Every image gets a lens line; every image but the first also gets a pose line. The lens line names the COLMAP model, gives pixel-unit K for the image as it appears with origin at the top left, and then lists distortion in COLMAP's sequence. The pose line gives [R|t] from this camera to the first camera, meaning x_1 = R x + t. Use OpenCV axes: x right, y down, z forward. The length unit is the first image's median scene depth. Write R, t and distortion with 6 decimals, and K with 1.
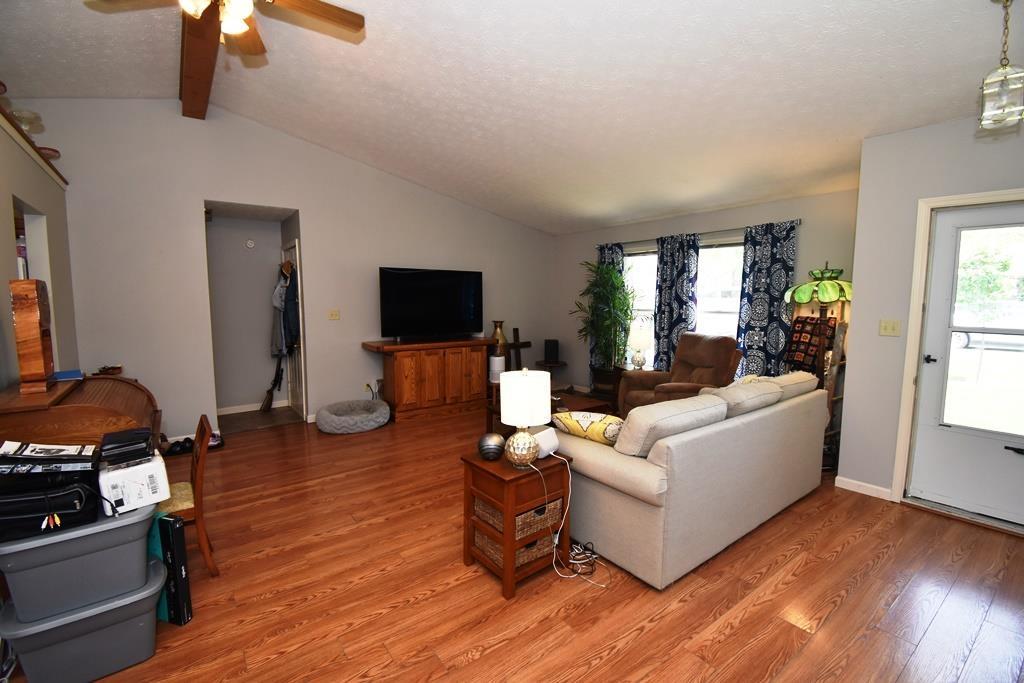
lens RADIAL K [[454.7, 0, 507.9], [0, 454.7, 337.9], [0, 0, 1]] dist [0.004766, -0.010446]
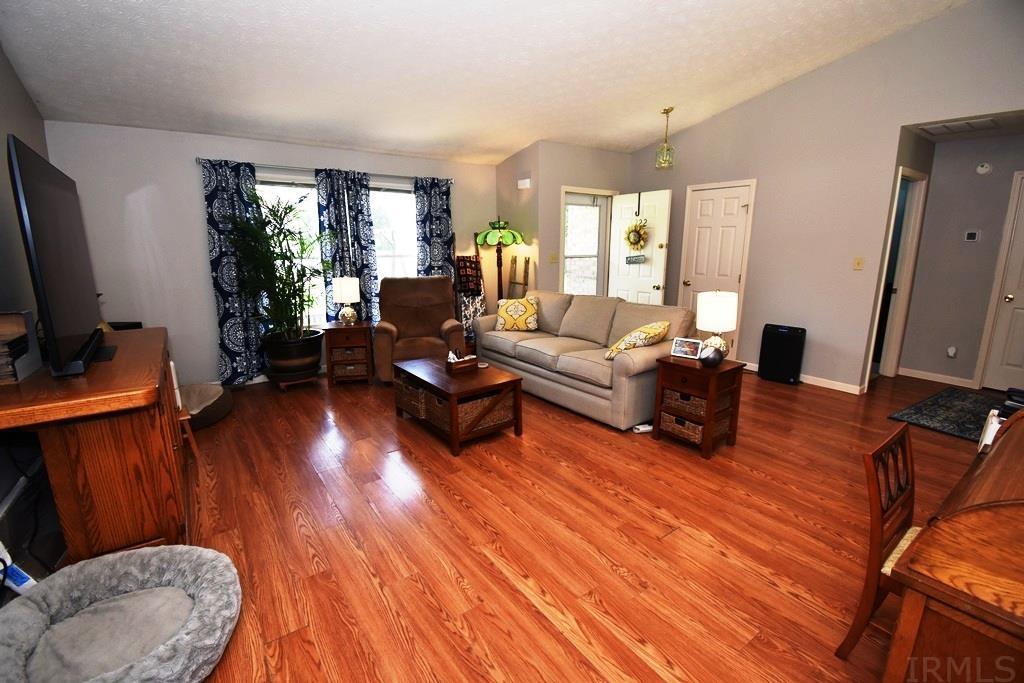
lens RADIAL K [[454.7, 0, 513.4], [0, 454.7, 342.6], [0, 0, 1]] dist [0.004766, -0.010446]
pose [[0.001093, -0.215169, 0.976576, -0.584992], [0.093843, 0.972289, 0.214120, -0.058907], [-0.995586, 0.091411, 0.021255, 0.699727]]
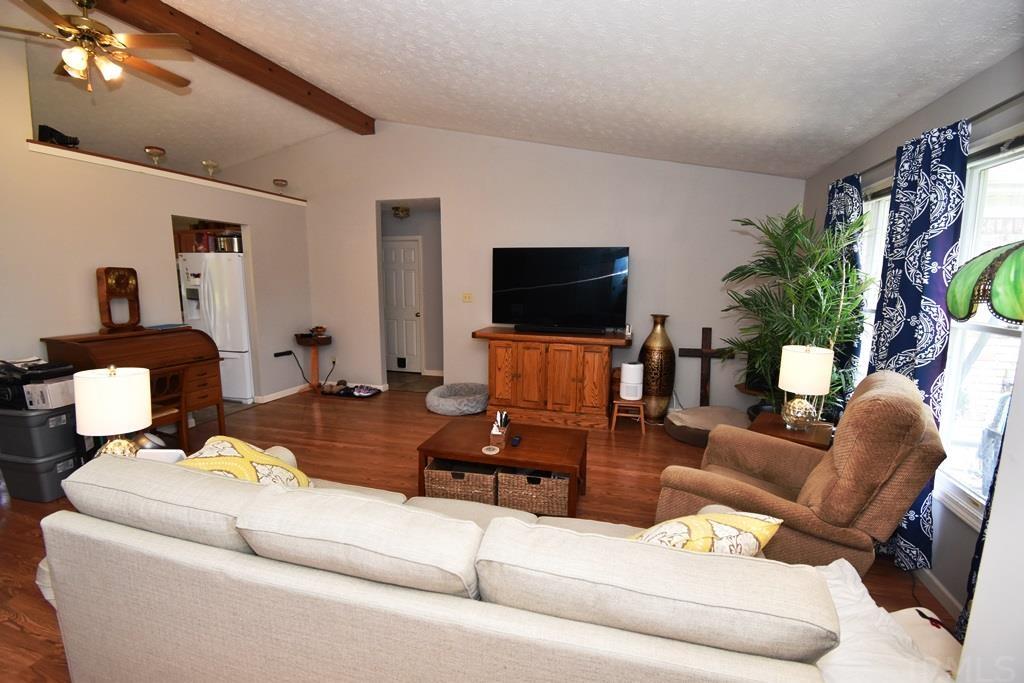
lens RADIAL K [[454.7, 0, 512.8], [0, 454.7, 342.3], [0, 0, 1]] dist [0.004766, -0.010446]
pose [[0.608177, 0.115091, -0.785414, 0.499348], [-0.079681, 0.993287, 0.083852, -0.045293], [0.789792, 0.011586, 0.613265, 0.462786]]
